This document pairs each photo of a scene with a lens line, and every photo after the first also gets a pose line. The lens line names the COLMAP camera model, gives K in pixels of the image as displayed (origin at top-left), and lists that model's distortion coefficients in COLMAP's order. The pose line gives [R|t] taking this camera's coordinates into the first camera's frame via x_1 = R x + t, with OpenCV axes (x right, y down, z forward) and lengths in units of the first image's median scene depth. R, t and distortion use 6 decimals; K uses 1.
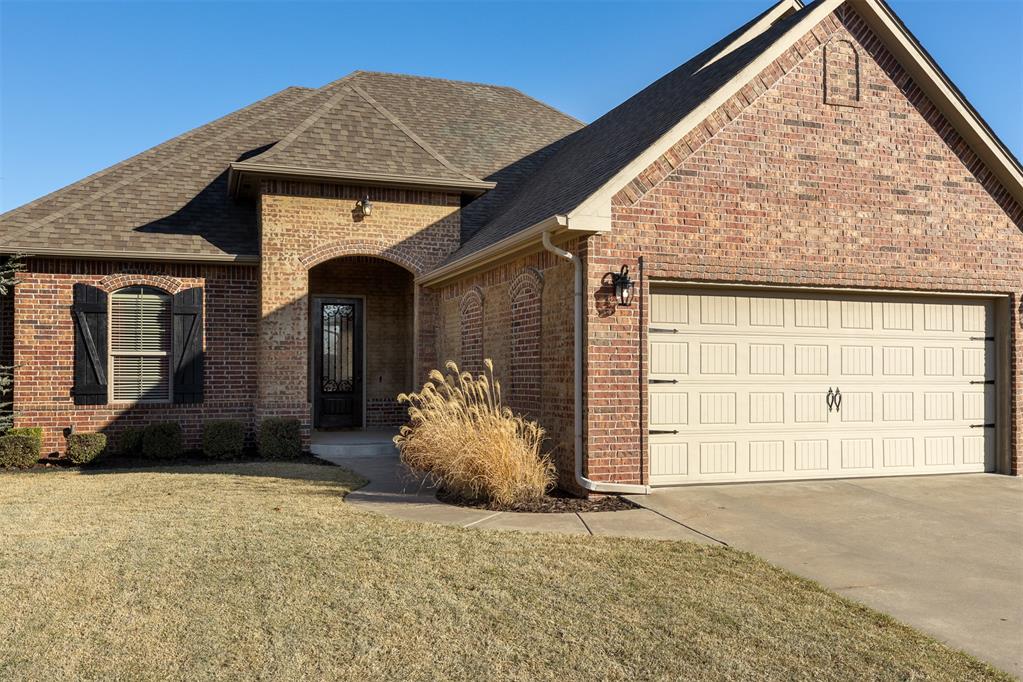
lens RADIAL K [[848.4, 0, 510.8], [0, 848.4, 331.6], [0, 0, 1]] dist [0.002012, 0.002185]
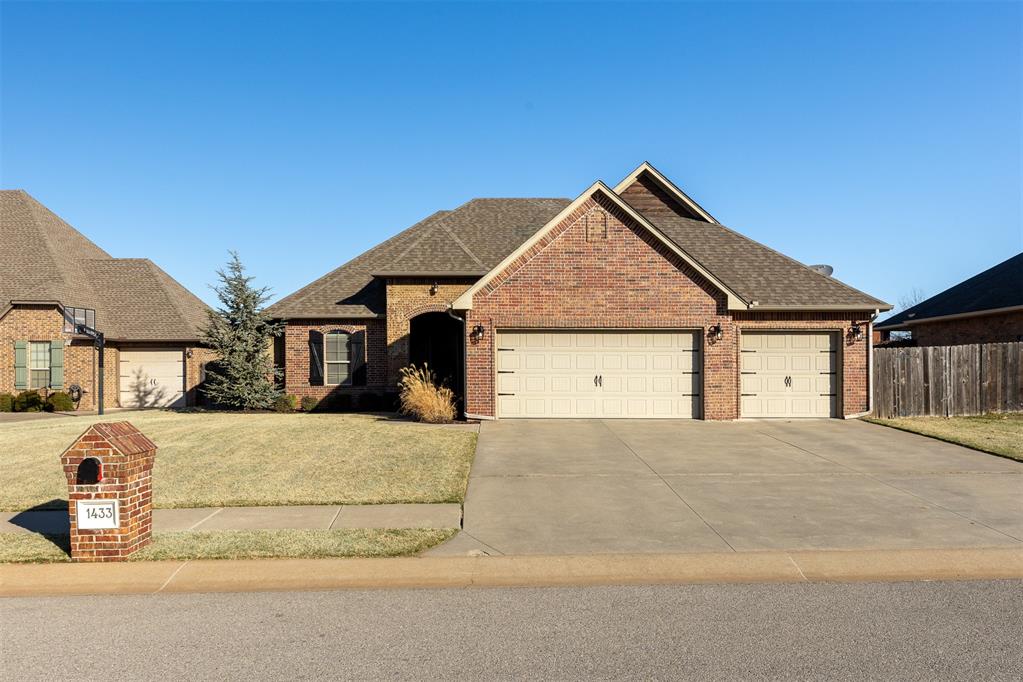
lens RADIAL K [[700.7, 0, 512.6], [0, 700.7, 350.2], [0, 0, 1]] dist [-0.003957, -0.000144]
pose [[0.947401, -0.013621, -0.319758, 0.556461], [0.016822, 0.999832, 0.007250, -0.009331], [0.319606, -0.012248, 0.947471, -0.539831]]
